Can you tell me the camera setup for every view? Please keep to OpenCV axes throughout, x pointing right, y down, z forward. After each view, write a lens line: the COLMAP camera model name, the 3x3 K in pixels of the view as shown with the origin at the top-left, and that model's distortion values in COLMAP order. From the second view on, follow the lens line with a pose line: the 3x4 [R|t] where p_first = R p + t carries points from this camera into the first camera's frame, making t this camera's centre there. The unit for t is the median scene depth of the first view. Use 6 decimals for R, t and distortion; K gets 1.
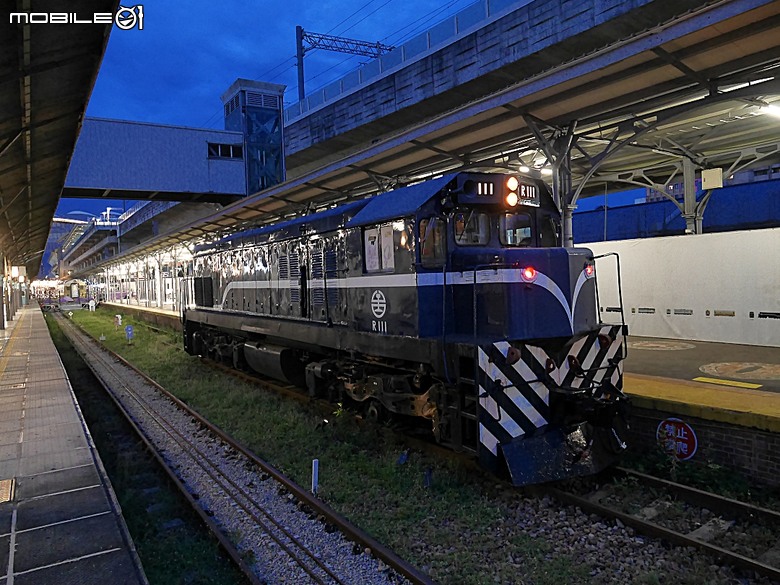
lens RADIAL K [[562.1, 0, 390.0], [0, 562.1, 292.5], [0, 0, 1]] dist [-0.051179, 0.001200]
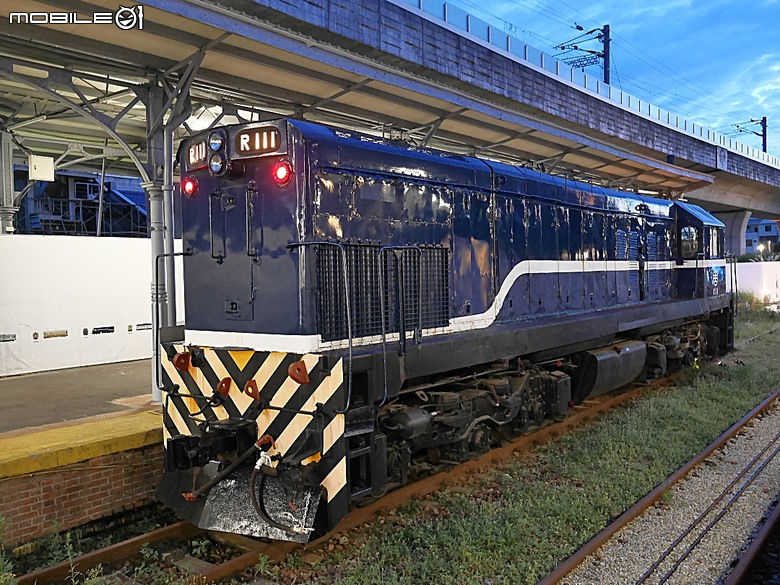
lens RADIAL K [[692.1, 0, 390.0], [0, 692.1, 292.5], [0, 0, 1]] dist [0.001356, 0.010564]
pose [[-0.345556, 0.010009, 0.938345, -0.567892], [0.064178, 0.997854, 0.012991, -0.005990], [-0.936201, 0.064710, -0.345457, 0.935196]]
